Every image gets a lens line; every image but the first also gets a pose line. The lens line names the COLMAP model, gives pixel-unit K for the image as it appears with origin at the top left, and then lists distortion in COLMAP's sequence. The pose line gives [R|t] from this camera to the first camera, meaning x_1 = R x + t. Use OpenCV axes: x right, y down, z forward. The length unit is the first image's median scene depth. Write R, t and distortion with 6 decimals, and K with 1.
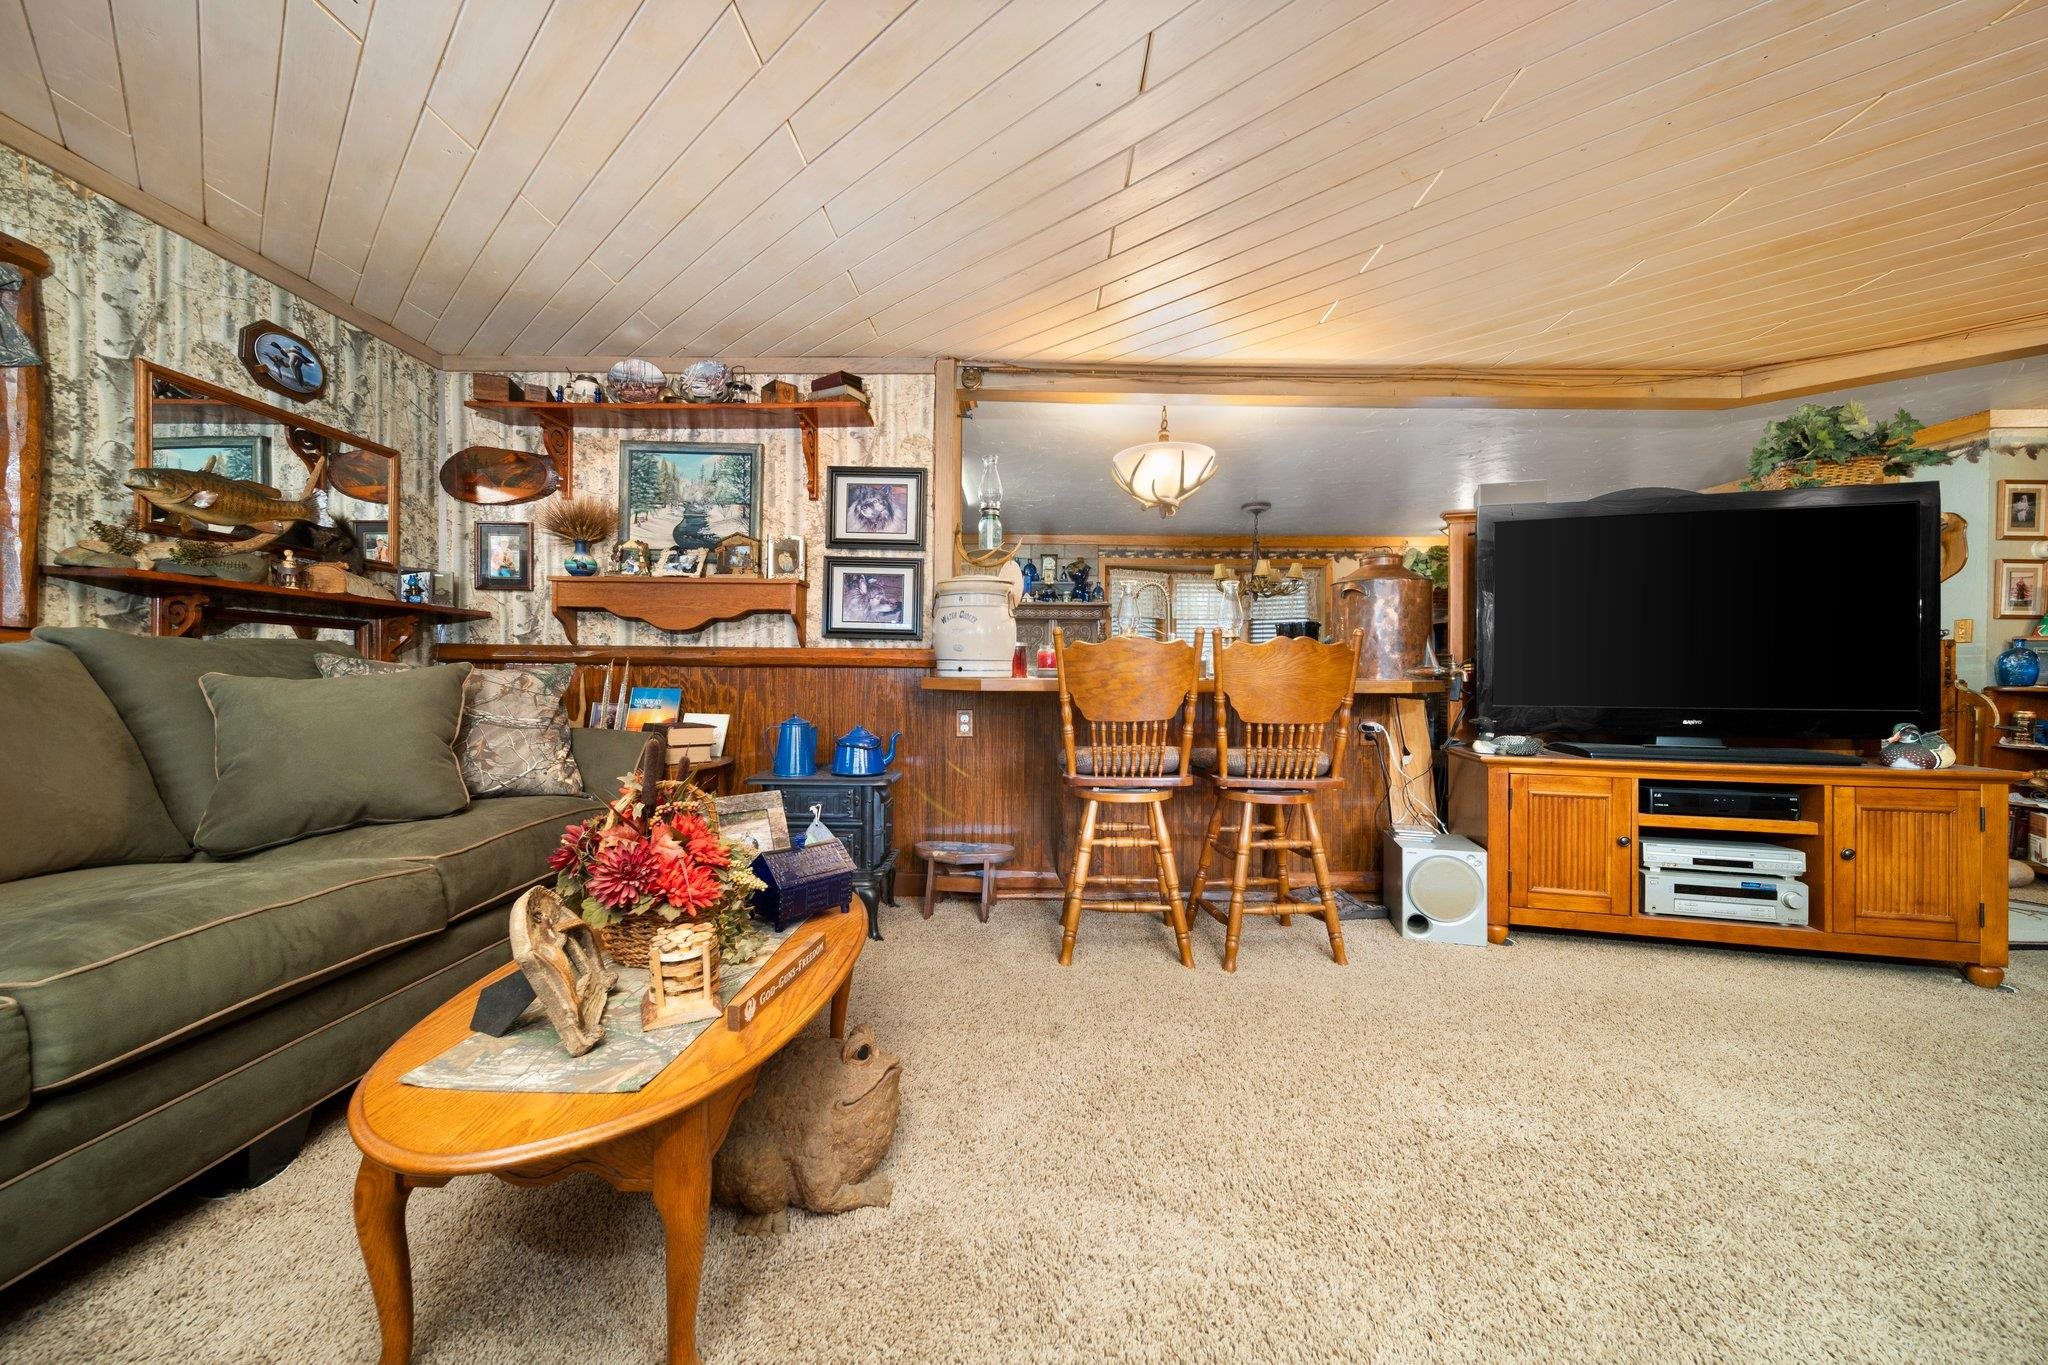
lens RADIAL K [[730.3, 0, 1028.9], [0, 730.3, 678.5], [0, 0, 1]] dist [-0.002181, -0.000413]
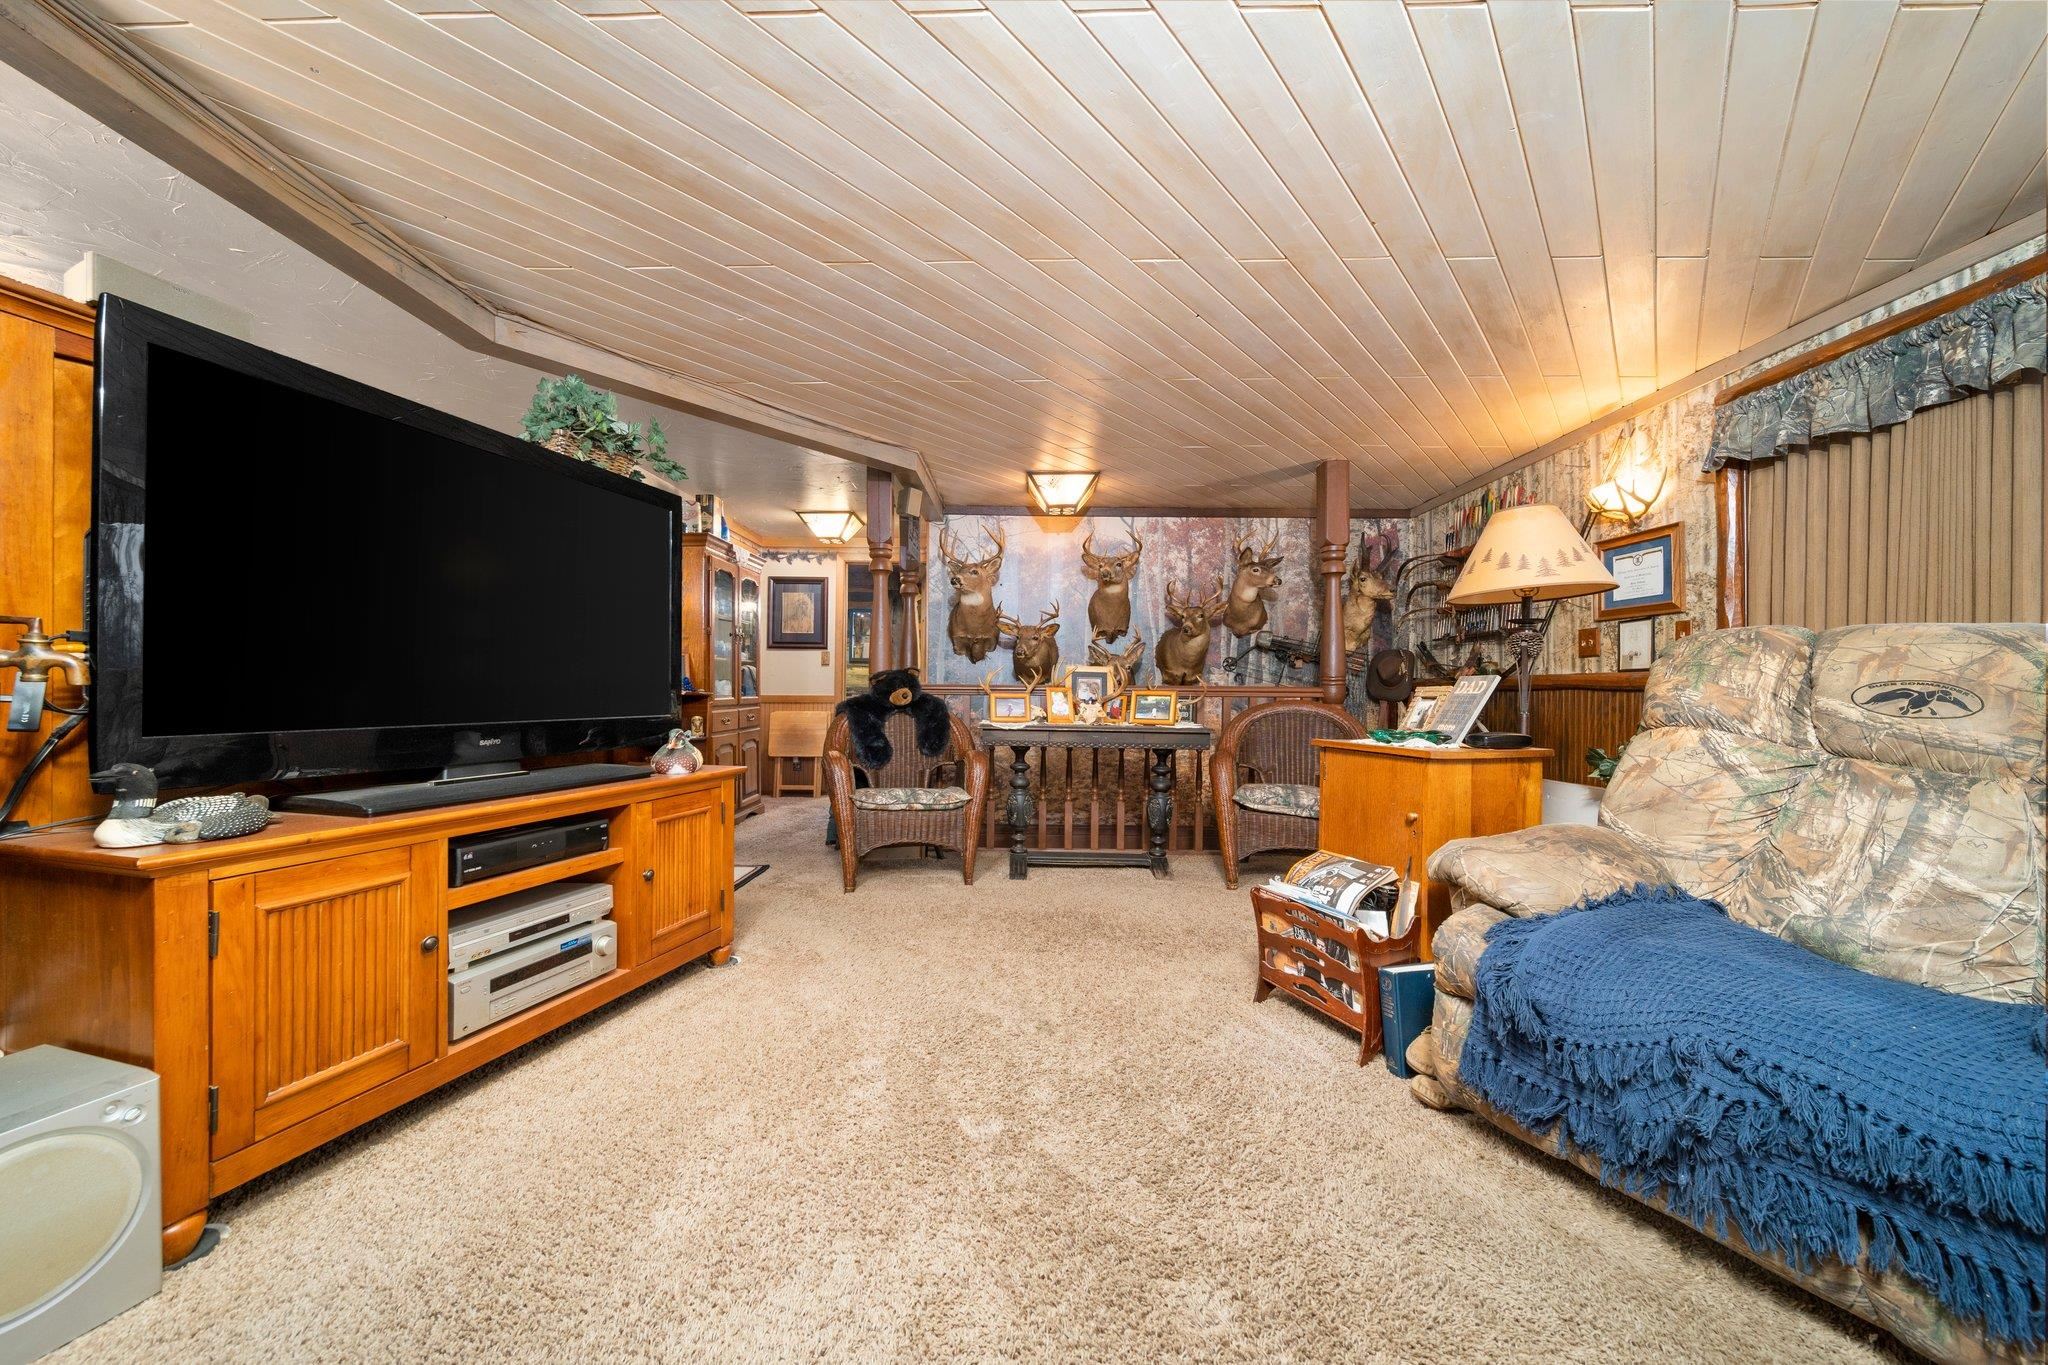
lens RADIAL K [[730.3, 0, 1027.7], [0, 730.3, 692.3], [0, 0, 1]] dist [-0.002181, -0.000413]
pose [[0.017237, -0.004958, 0.999839, 0.203544], [-0.009180, 0.999945, 0.005117, 0.001165], [-0.999809, -0.009267, 0.017190, 0.478308]]
